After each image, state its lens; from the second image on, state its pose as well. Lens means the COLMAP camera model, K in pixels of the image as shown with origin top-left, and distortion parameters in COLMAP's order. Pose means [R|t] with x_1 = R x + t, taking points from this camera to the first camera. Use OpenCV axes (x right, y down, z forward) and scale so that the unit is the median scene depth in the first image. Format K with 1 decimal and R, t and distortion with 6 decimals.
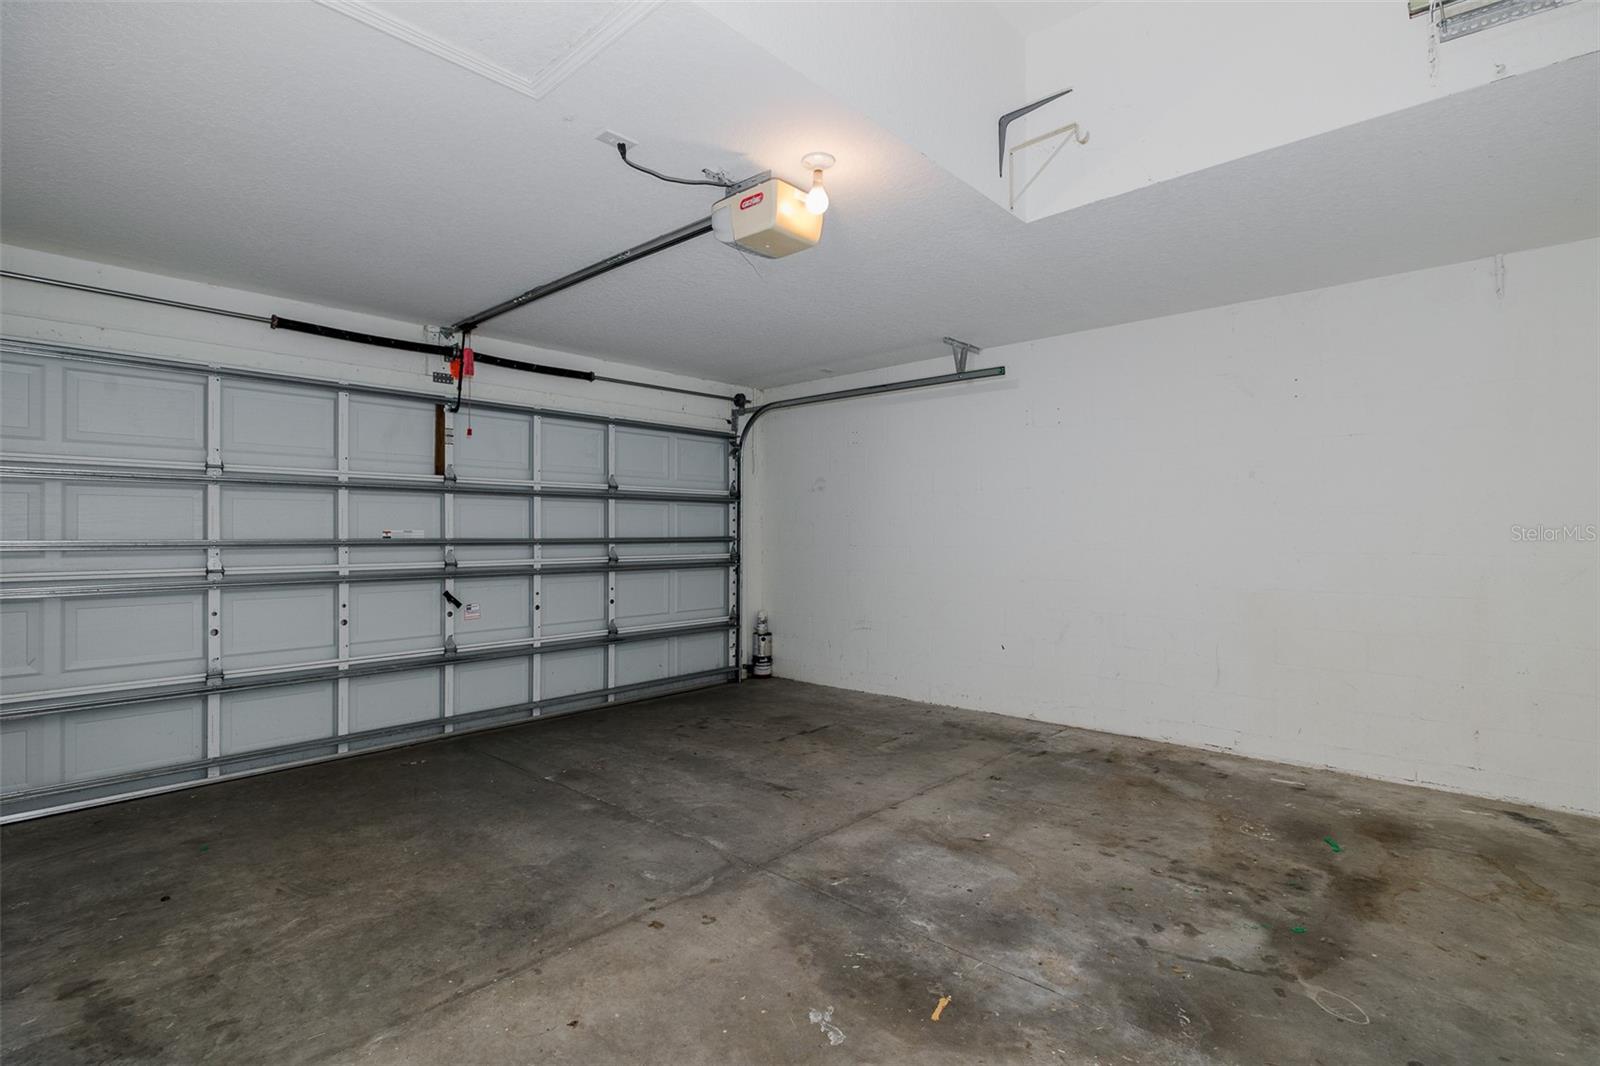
lens RADIAL K [[741.5, 0, 799.1], [0, 741.5, 533.3], [0, 0, 1]] dist [-0.007450, 0.001687]
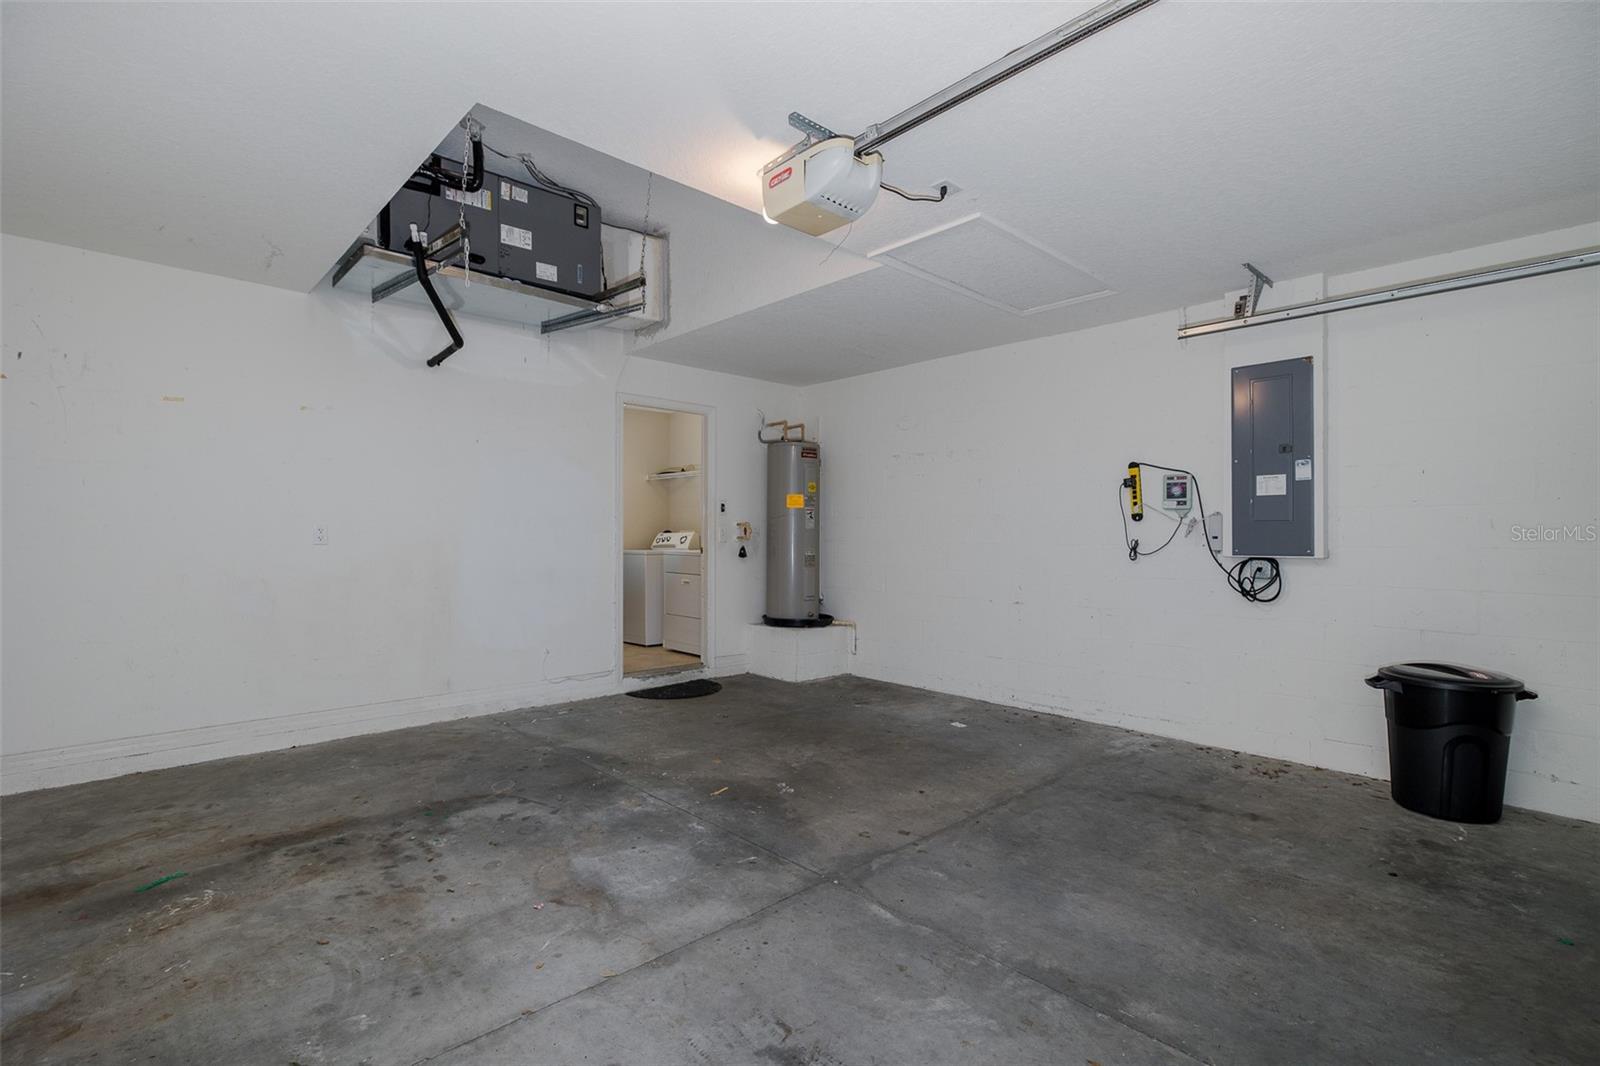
lens RADIAL K [[741.5, 0, 800.7], [0, 741.5, 535.2], [0, 0, 1]] dist [-0.007450, 0.001687]
pose [[-0.998152, -0.003121, 0.060682, -0.079674], [-0.003393, 0.999985, -0.004370, 0.020447], [-0.060667, -0.004568, -0.998148, 2.012556]]
